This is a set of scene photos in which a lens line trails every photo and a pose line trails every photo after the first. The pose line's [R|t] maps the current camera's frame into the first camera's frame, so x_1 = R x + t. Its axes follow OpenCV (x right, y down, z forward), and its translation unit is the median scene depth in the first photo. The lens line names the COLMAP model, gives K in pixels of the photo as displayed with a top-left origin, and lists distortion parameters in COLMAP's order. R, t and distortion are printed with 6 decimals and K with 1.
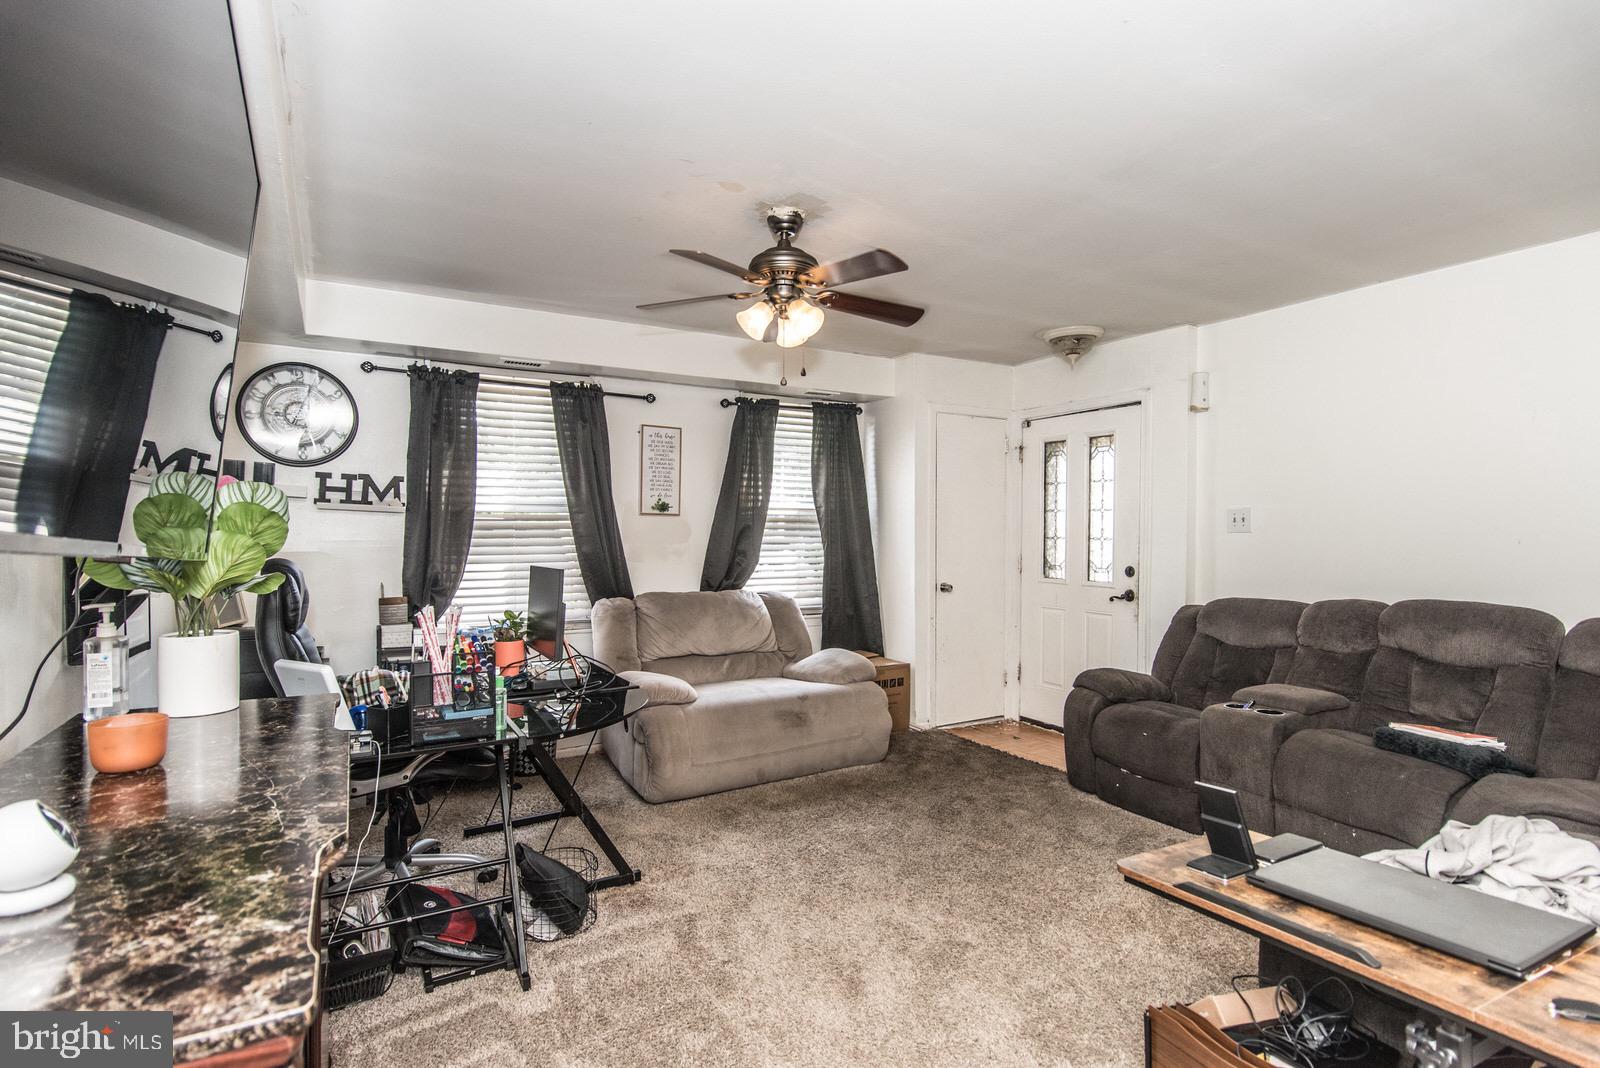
lens RADIAL K [[795.7, 0, 800.0], [0, 795.7, 534.0], [0, 0, 1]] dist [0.001968, 0.000437]
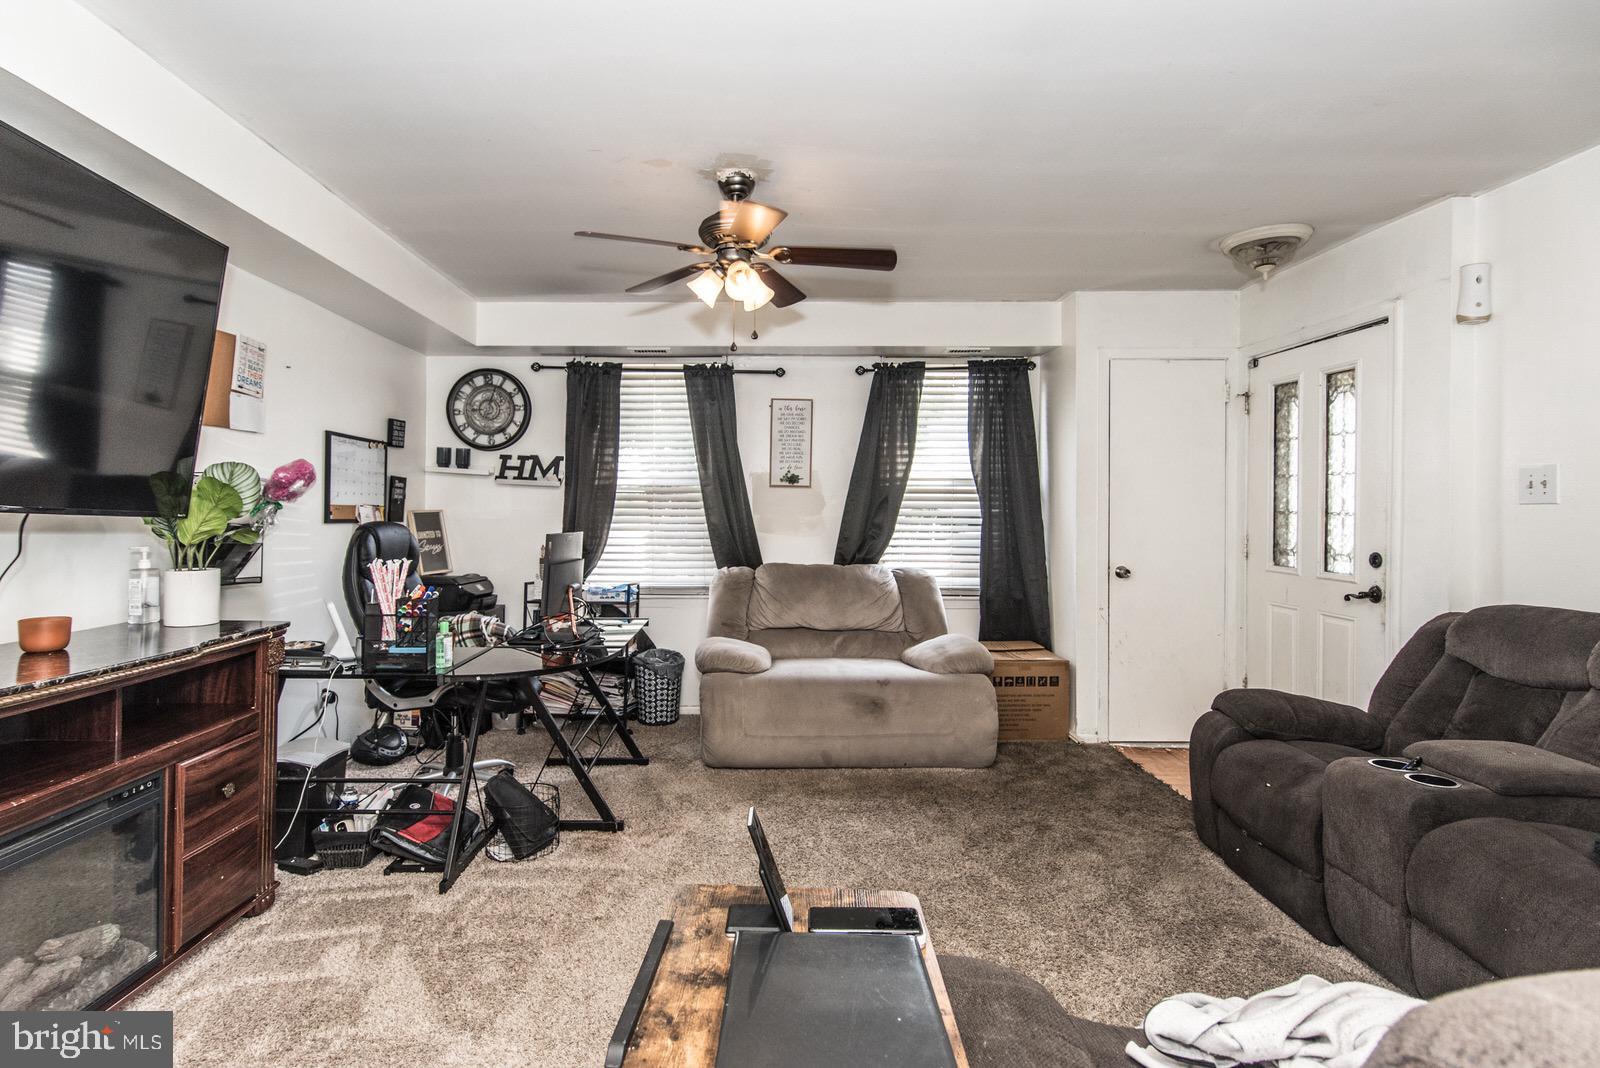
lens RADIAL K [[812.4, 0, 796.7], [0, 812.4, 497.0], [0, 0, 1]] dist [0.002426, 0.000095]
pose [[0.855815, -0.004312, -0.517264, 0.390033], [-0.004618, 0.999862, -0.015975, 0.005797], [0.517261, 0.016060, 0.855677, 0.132410]]
